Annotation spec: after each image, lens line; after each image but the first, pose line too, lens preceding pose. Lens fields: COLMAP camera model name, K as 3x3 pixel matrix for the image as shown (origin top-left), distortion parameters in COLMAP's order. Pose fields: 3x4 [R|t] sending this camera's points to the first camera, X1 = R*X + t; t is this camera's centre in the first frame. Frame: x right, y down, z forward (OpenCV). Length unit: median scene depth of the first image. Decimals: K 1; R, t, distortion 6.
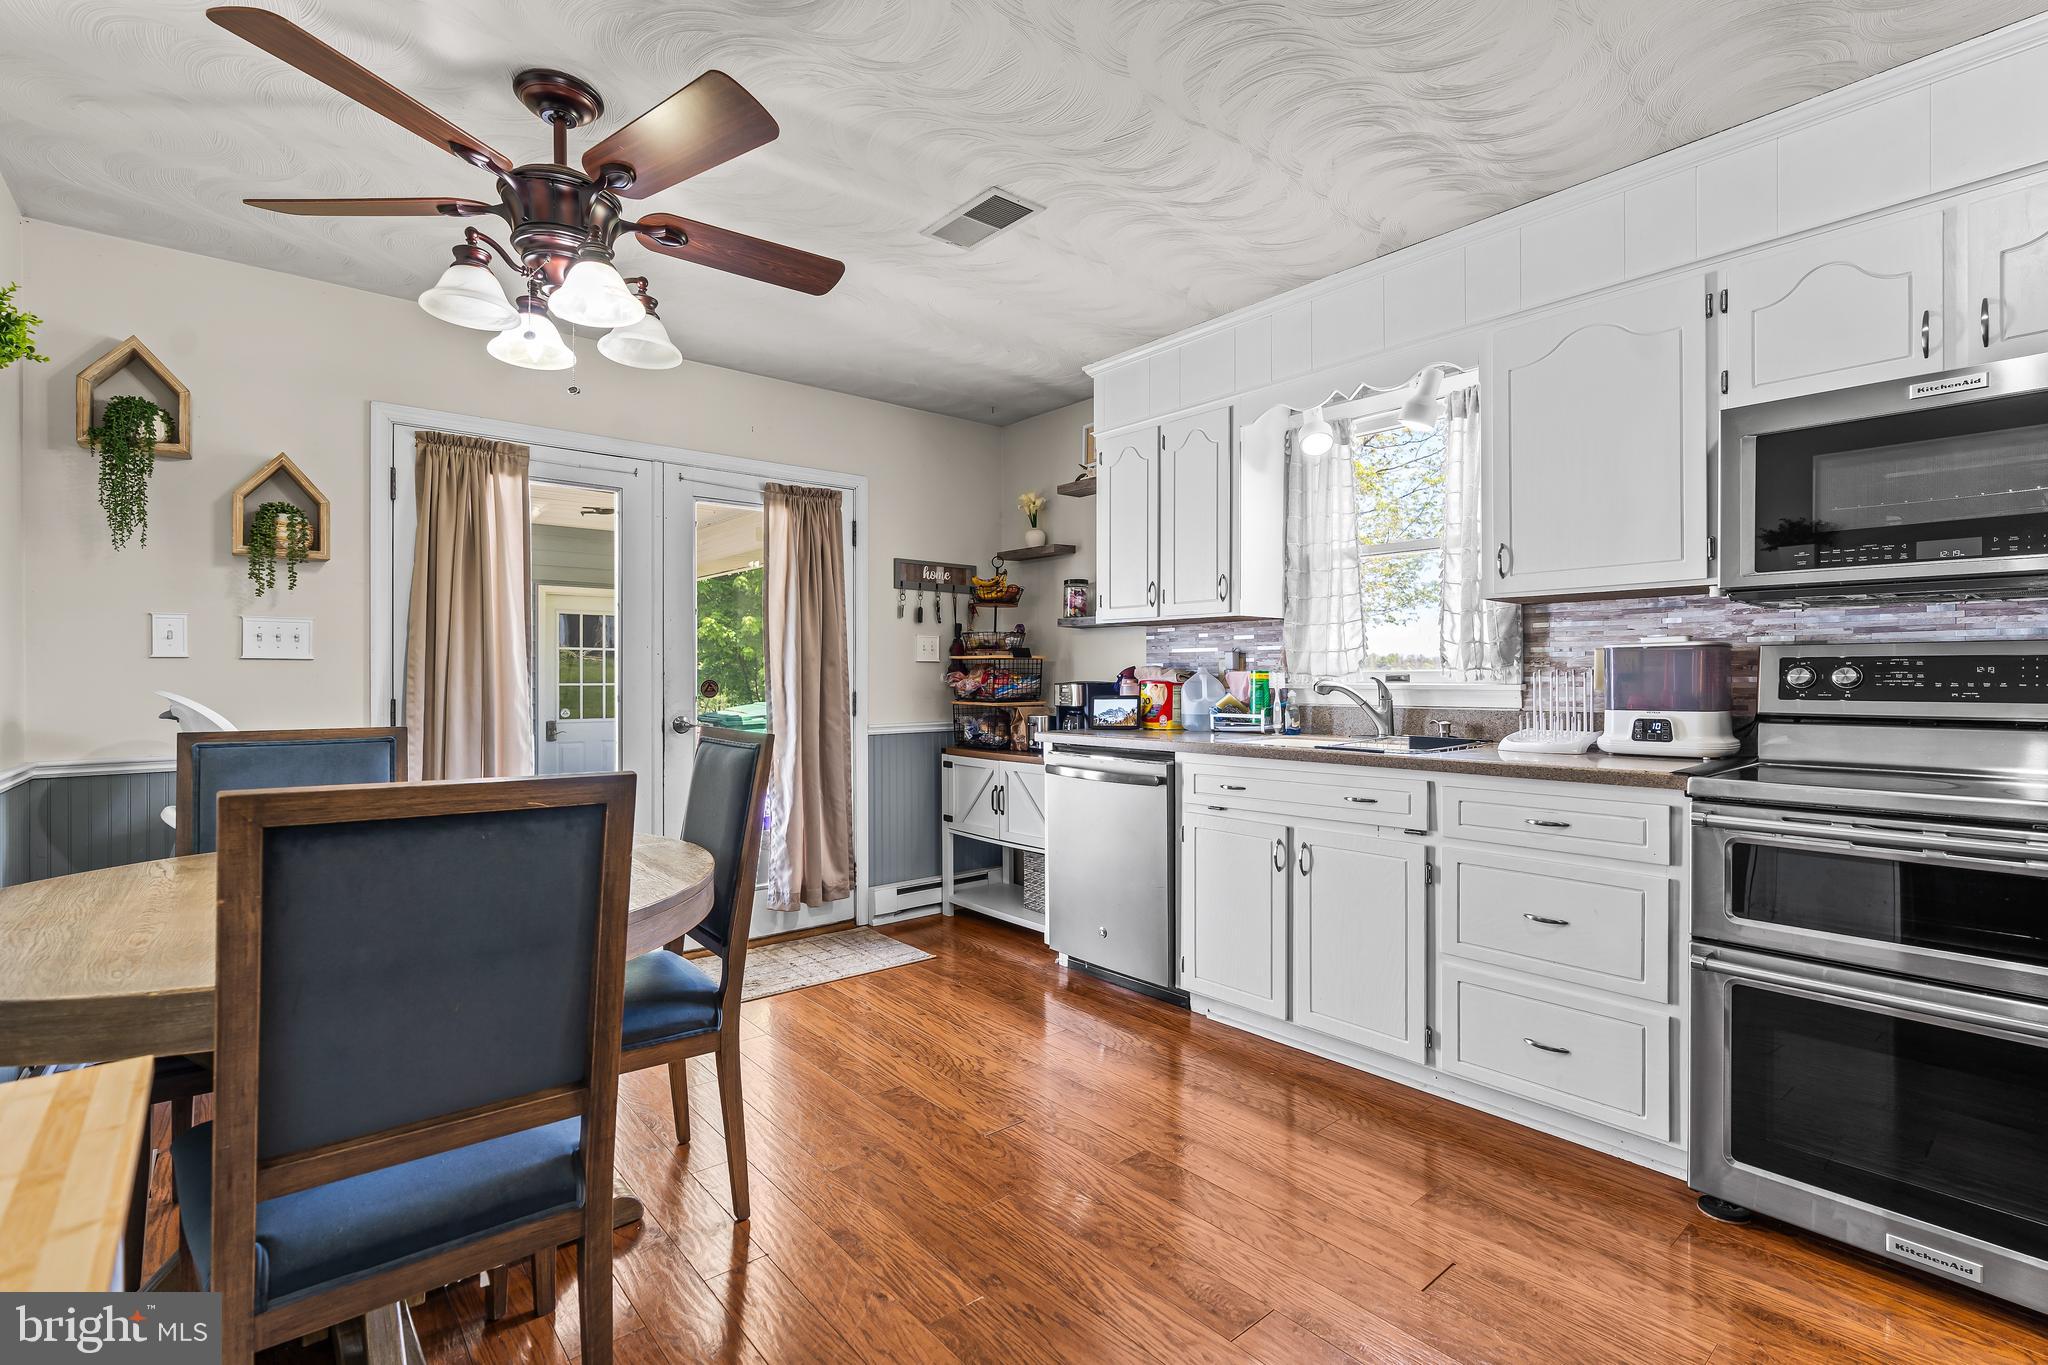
lens RADIAL K [[940.9, 0, 1018.2], [0, 940.9, 674.4], [0, 0, 1]] dist [0.002945, -0.000210]
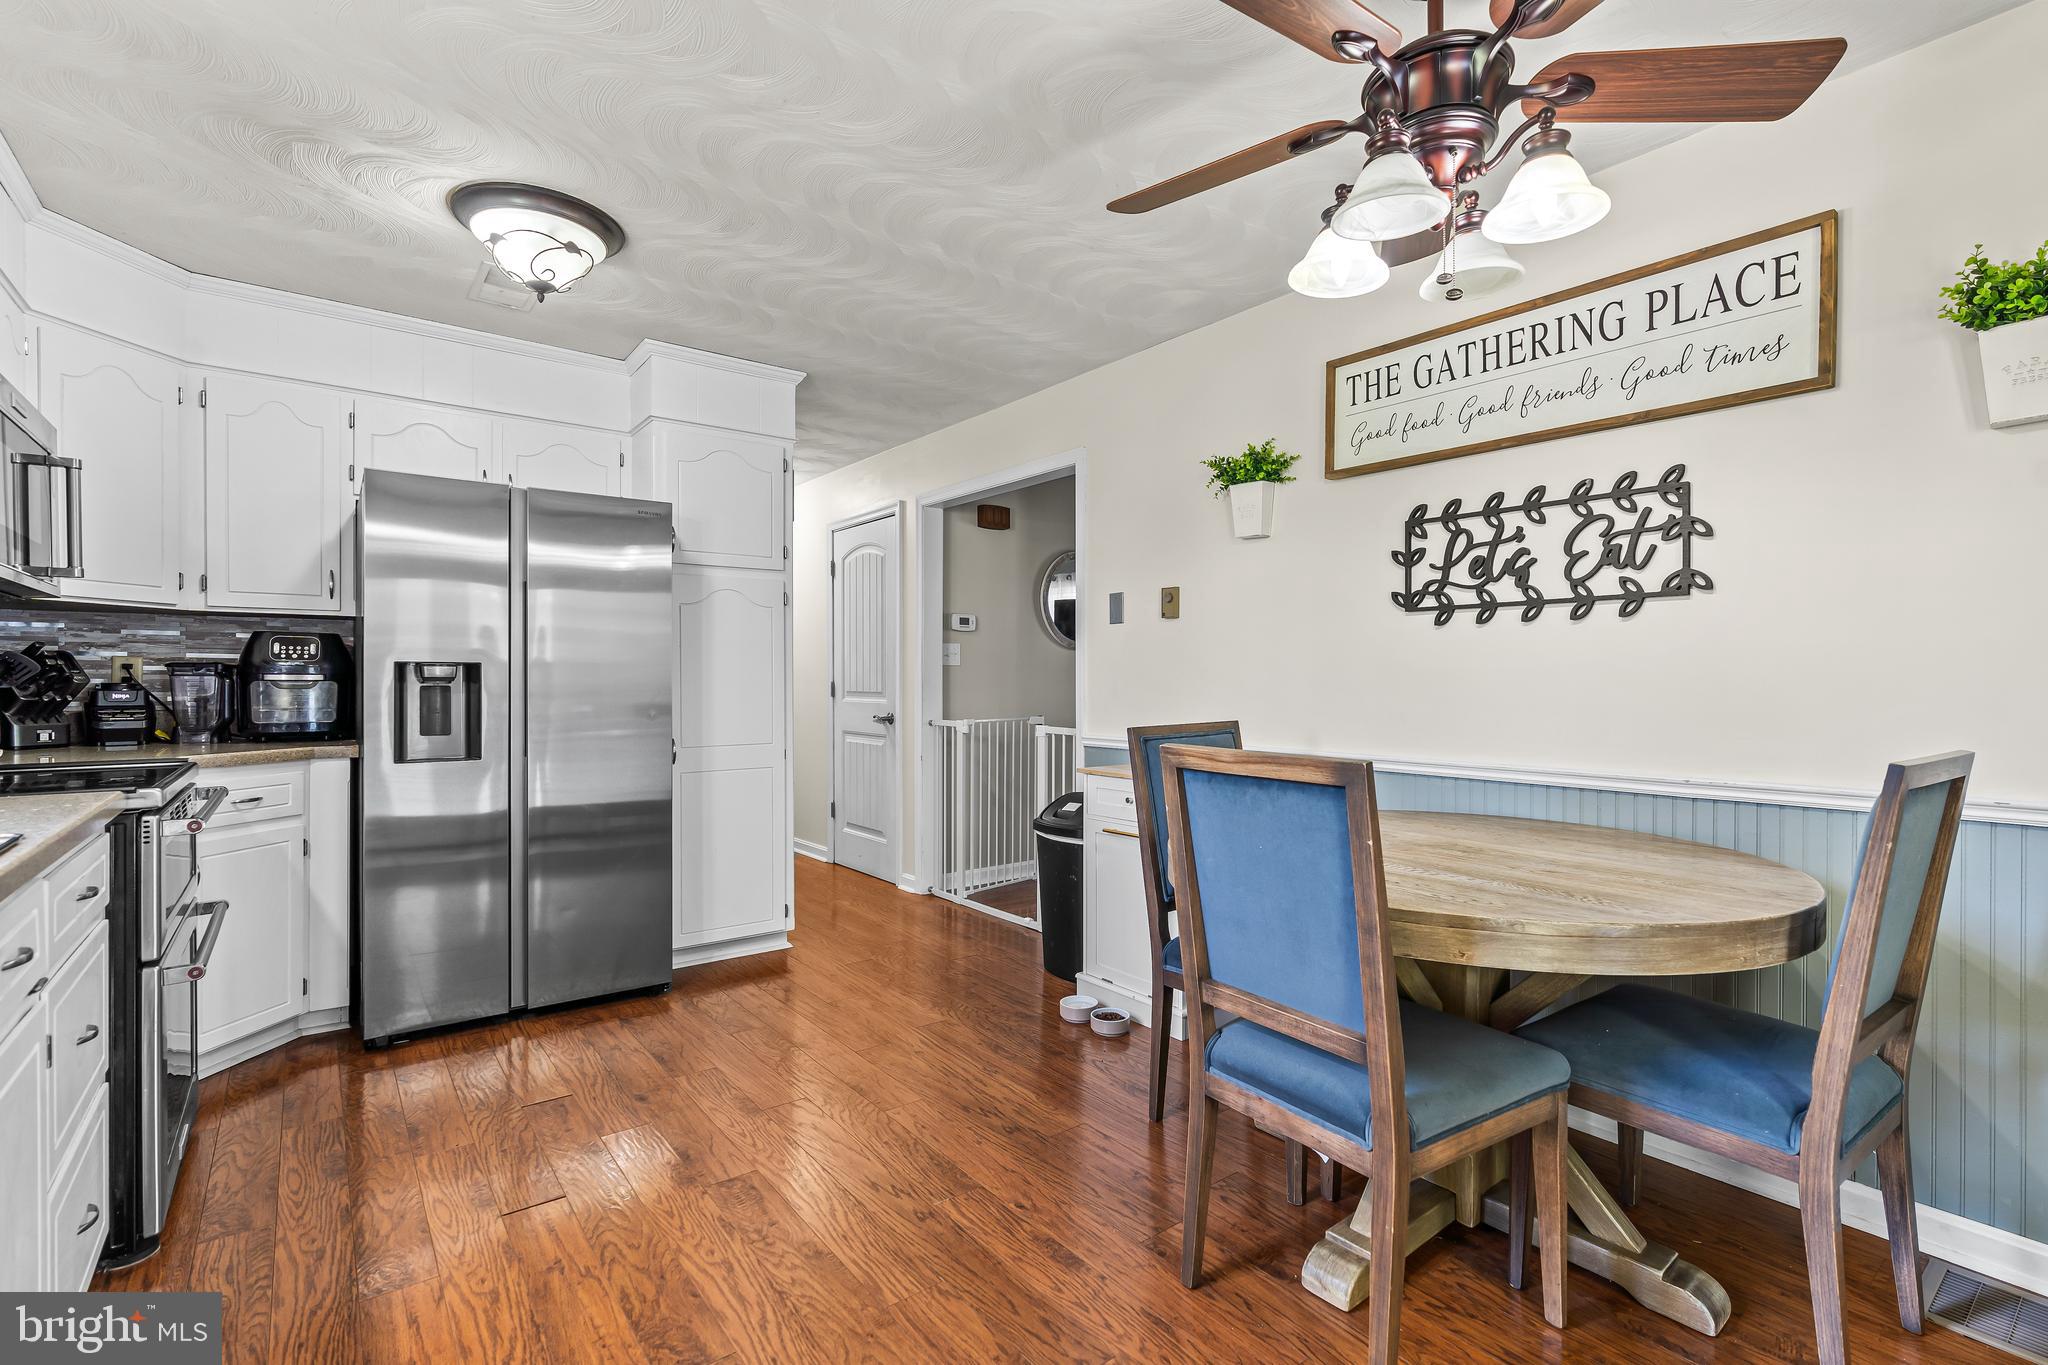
lens RADIAL K [[940.9, 0, 1023.7], [0, 940.9, 689.4], [0, 0, 1]] dist [0.002945, -0.000210]
pose [[-0.999014, -0.000317, 0.044400, -0.130298], [-0.000158, 0.999994, 0.003579, 0.005294], [-0.044400, 0.003569, -0.999007, 1.405852]]
